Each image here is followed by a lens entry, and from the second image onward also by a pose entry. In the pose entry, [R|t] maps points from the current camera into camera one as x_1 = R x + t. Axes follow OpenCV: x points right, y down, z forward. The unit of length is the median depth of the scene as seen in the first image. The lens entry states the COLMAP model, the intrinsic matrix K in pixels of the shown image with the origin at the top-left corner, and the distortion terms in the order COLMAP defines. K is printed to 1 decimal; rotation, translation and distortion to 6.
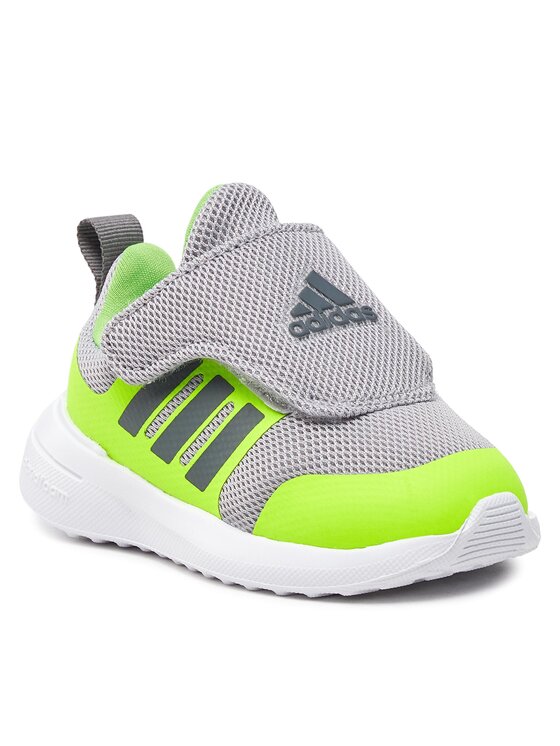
lens RADIAL K [[2209.0, 0, 279.8], [0, 2209.0, 373.8], [0, 0, 1]] dist [-0.398280, 0.000000]
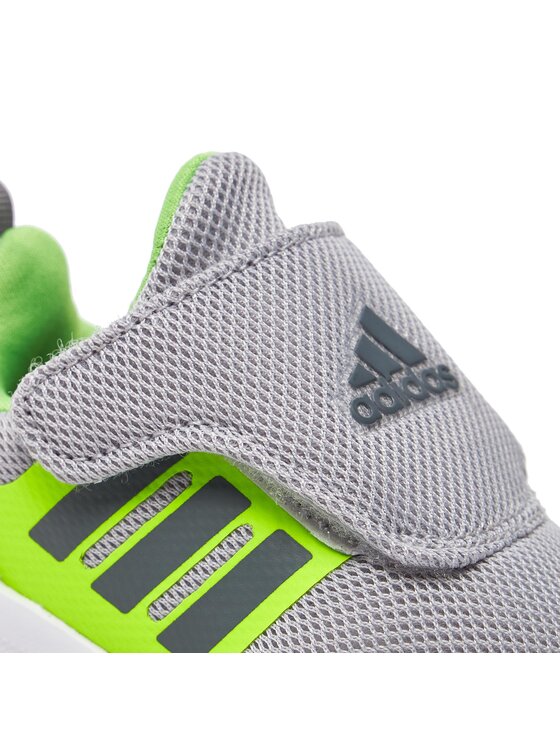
lens RADIAL K [[2209.0, 0, 280.3], [0, 2209.0, 371.7], [0, 0, 1]] dist [-0.398280, 0.000000]
pose [[0.978936, 0.031686, 0.201693, -0.134473], [-0.042276, 0.997932, 0.048411, -0.058046], [-0.199742, -0.055918, 0.978252, 0.402396]]
